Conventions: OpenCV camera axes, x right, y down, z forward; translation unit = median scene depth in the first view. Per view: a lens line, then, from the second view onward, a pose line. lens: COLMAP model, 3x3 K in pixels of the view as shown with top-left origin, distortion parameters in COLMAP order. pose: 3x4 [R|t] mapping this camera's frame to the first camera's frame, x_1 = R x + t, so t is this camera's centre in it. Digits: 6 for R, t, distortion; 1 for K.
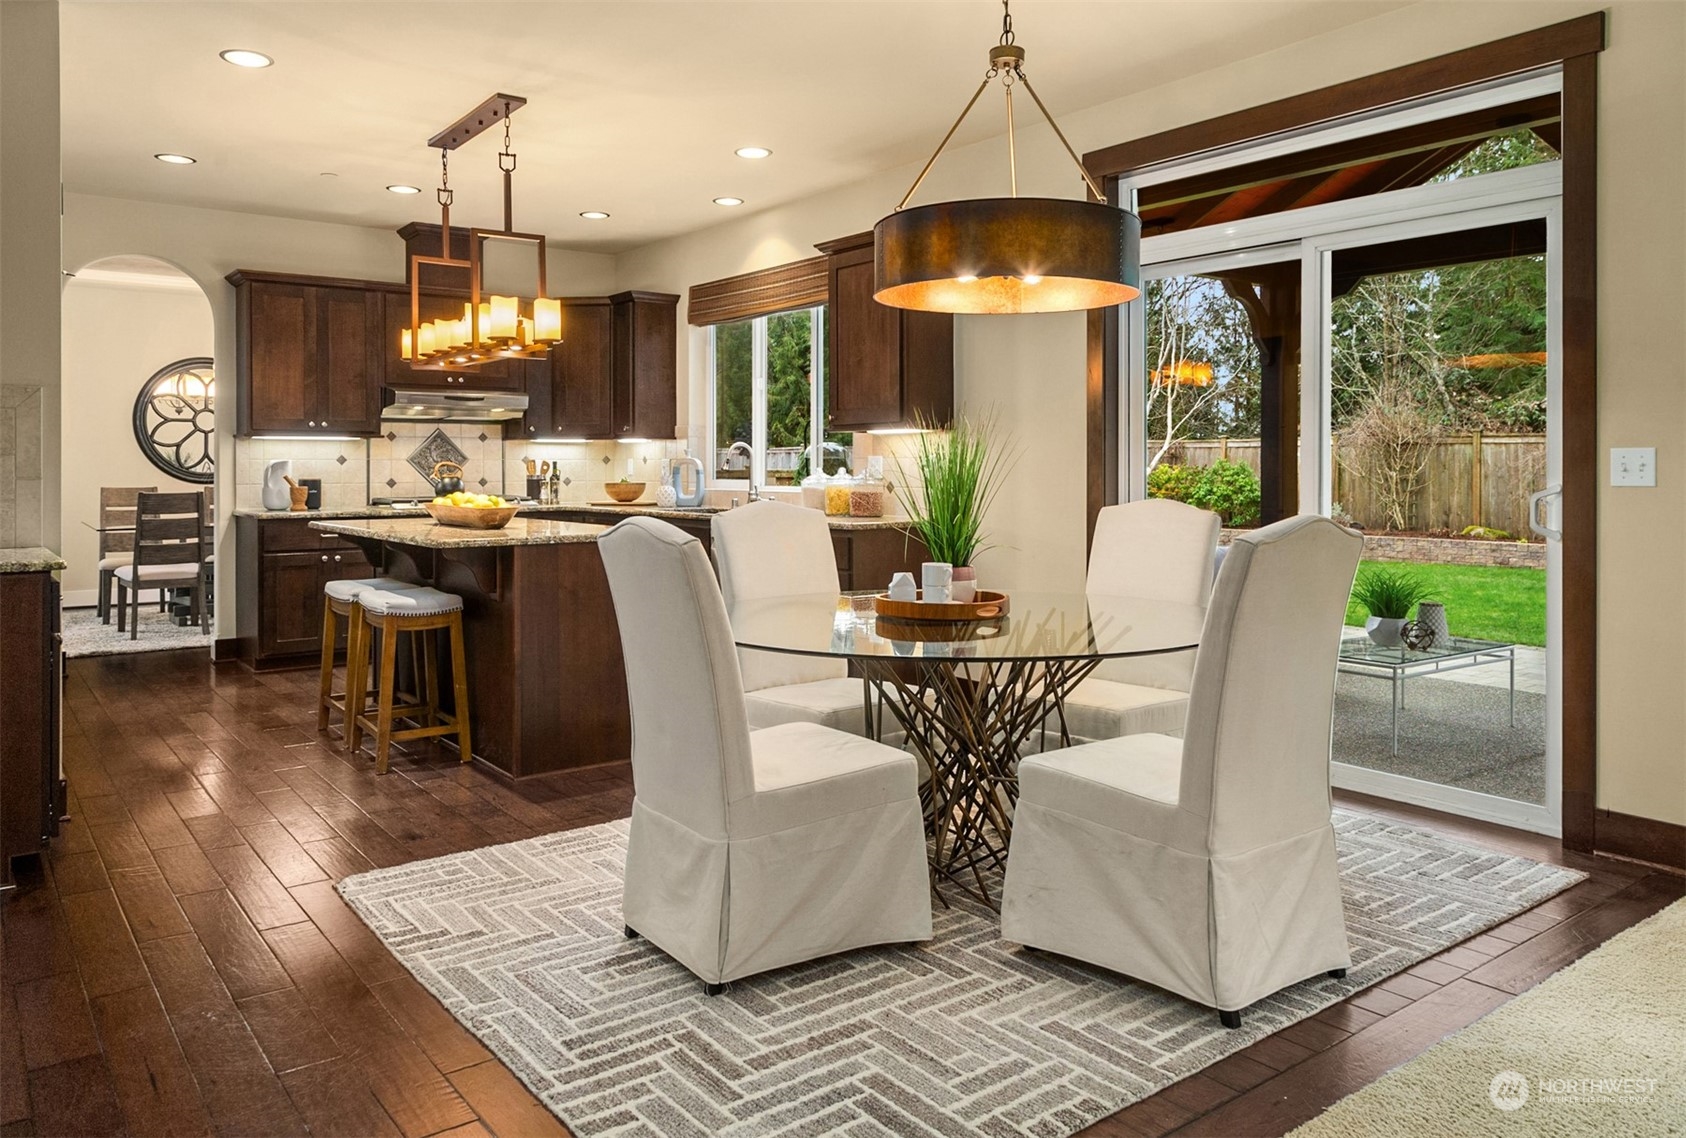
lens RADIAL K [[1183.4, 0, 841.5], [0, 1183.4, 505.5], [0, 0, 1]] dist [-0.001077, -0.001327]
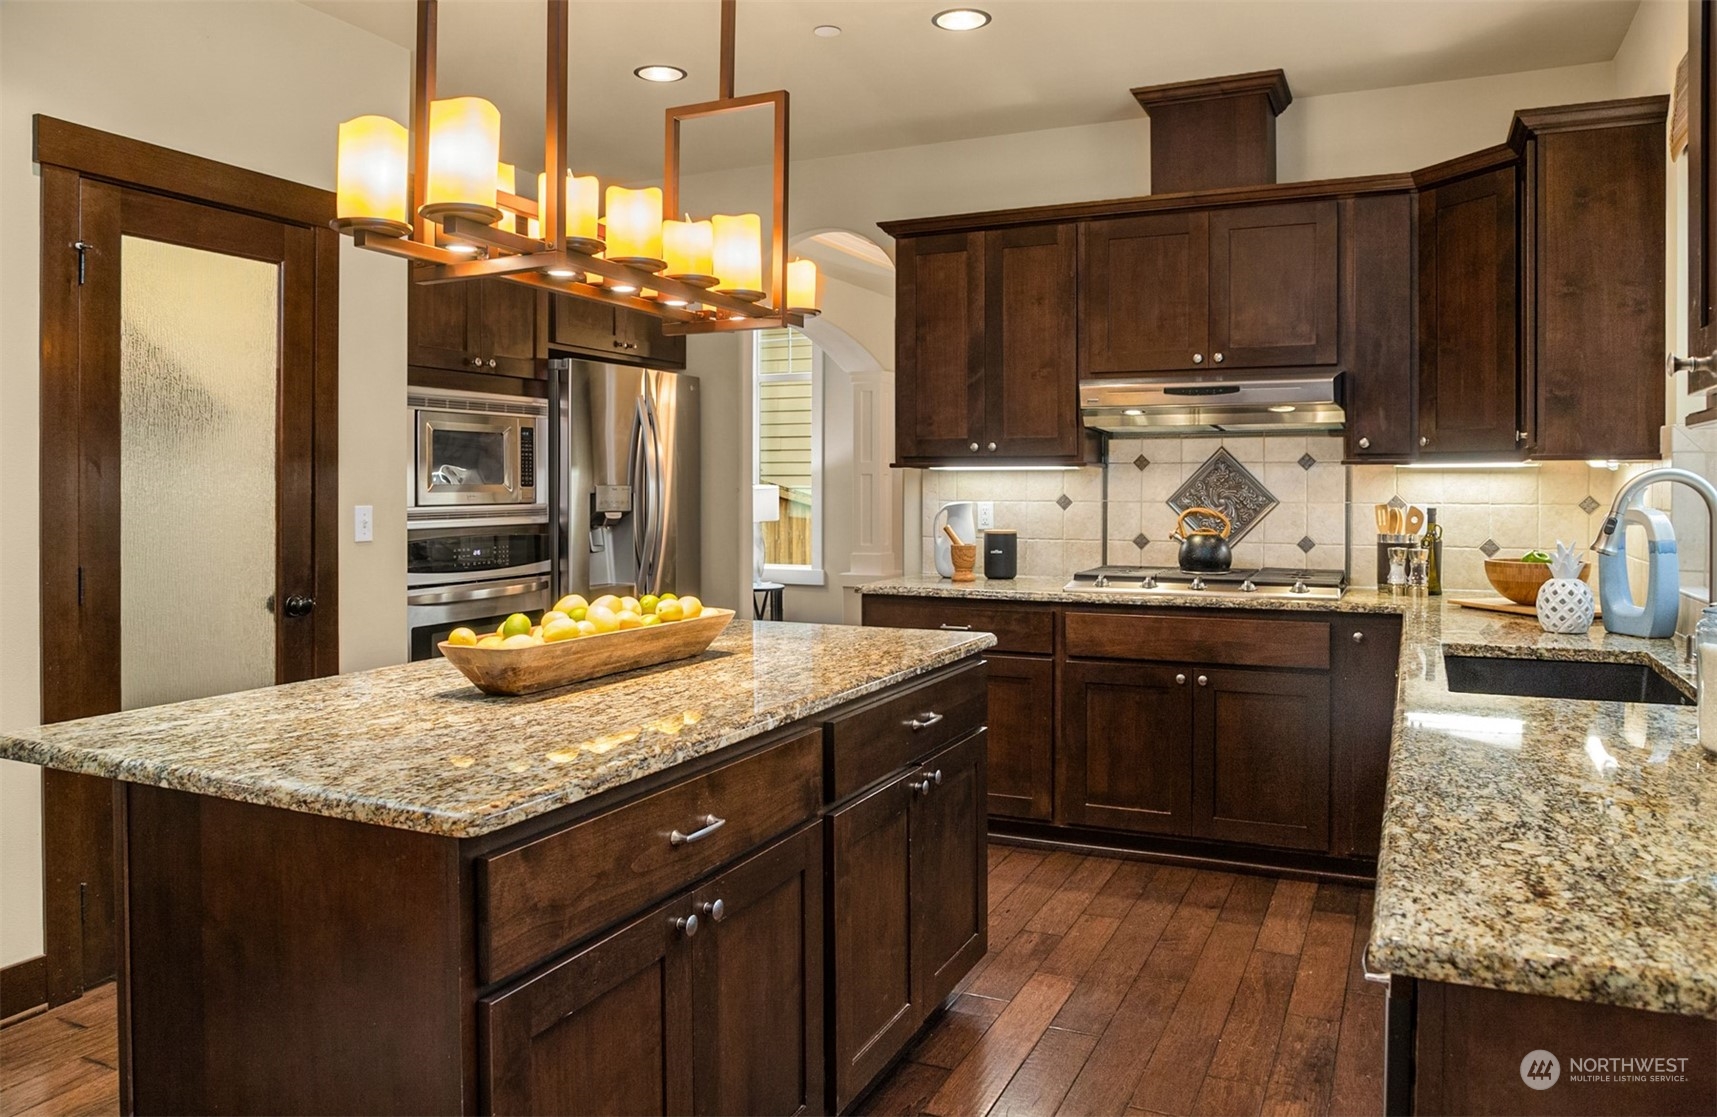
lens RADIAL K [[1221.7, 0, 855.9], [0, 1221.7, 500.3], [0, 0, 1]] dist [-0.037540, -0.000610]
pose [[0.459149, 0.013583, -0.888256, 0.098601], [-0.031929, 0.999489, -0.001220, -0.034597], [0.887785, 0.028921, 0.459348, 0.599566]]
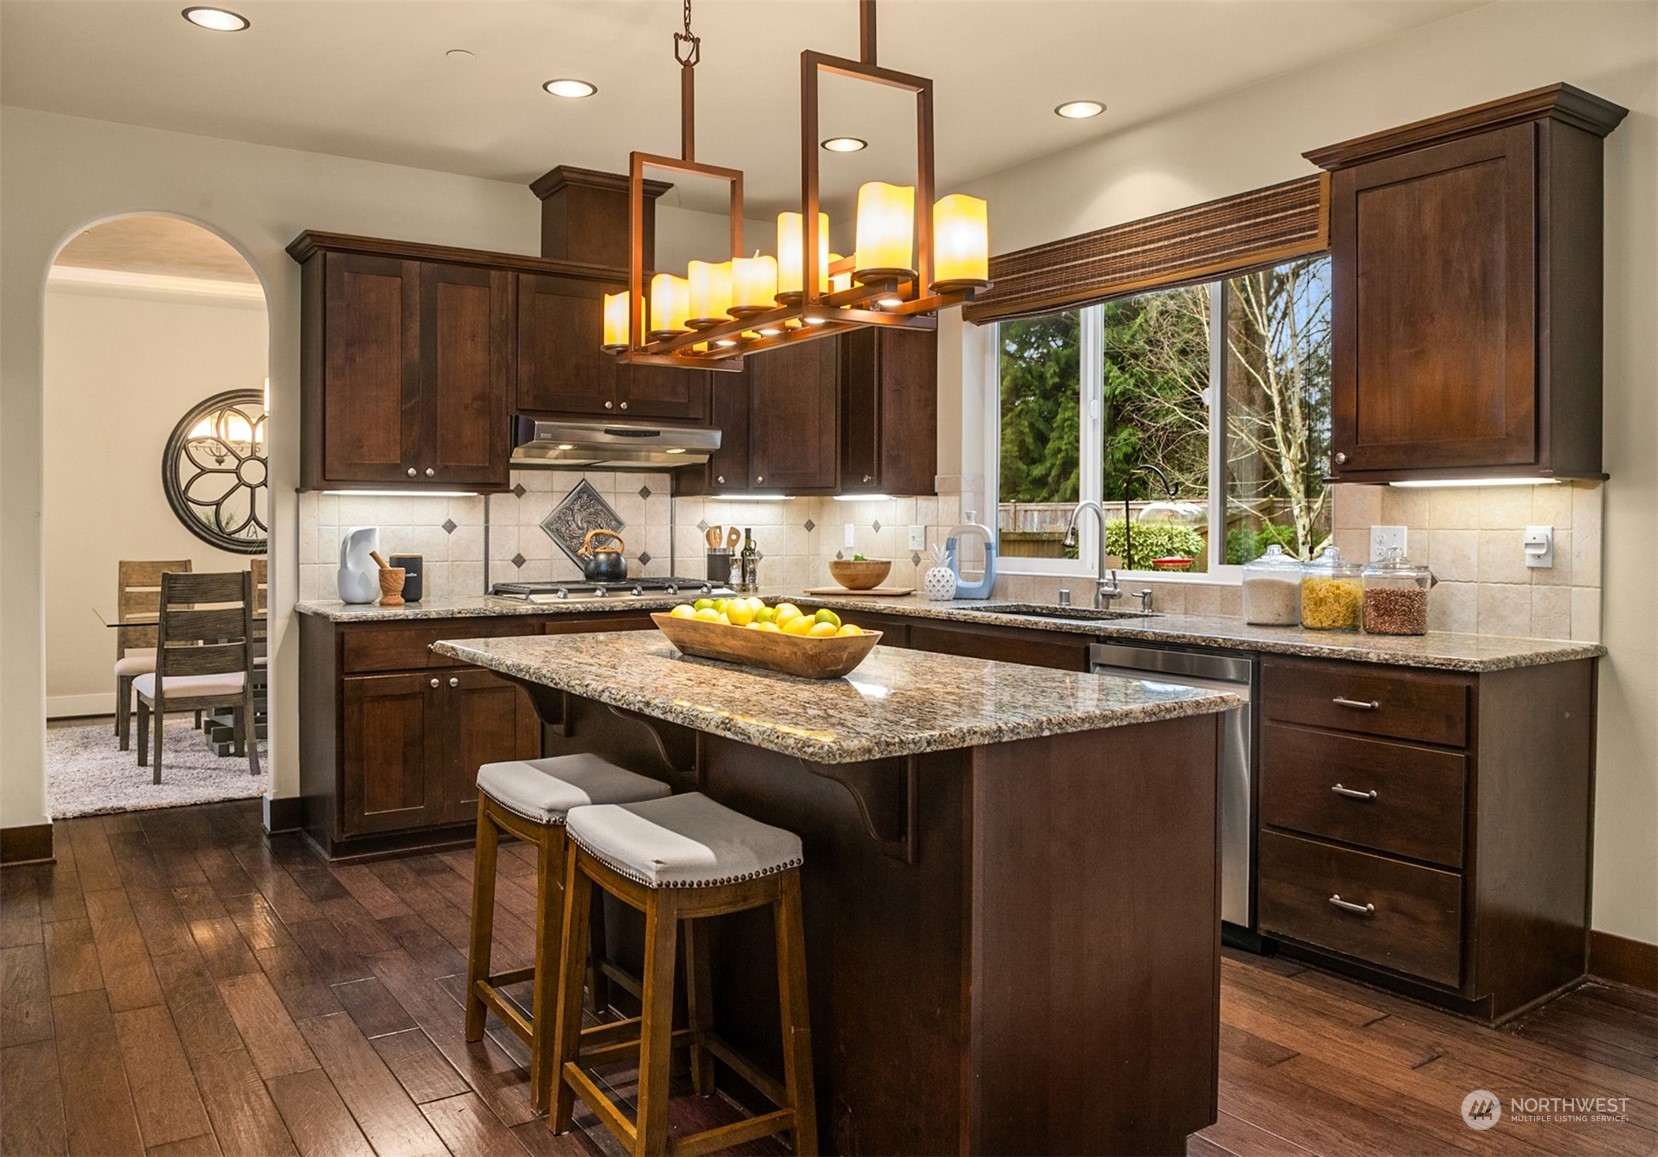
lens RADIAL K [[1220.6, 0, 801.3], [0, 1220.6, 575.1], [0, 0, 1]] dist [-0.050626, 0.001162]
pose [[0.998005, 0.005346, -0.062916, -0.179351], [-0.004827, 0.999953, 0.008388, -0.017494], [0.062958, -0.008067, 0.997984, 0.325126]]
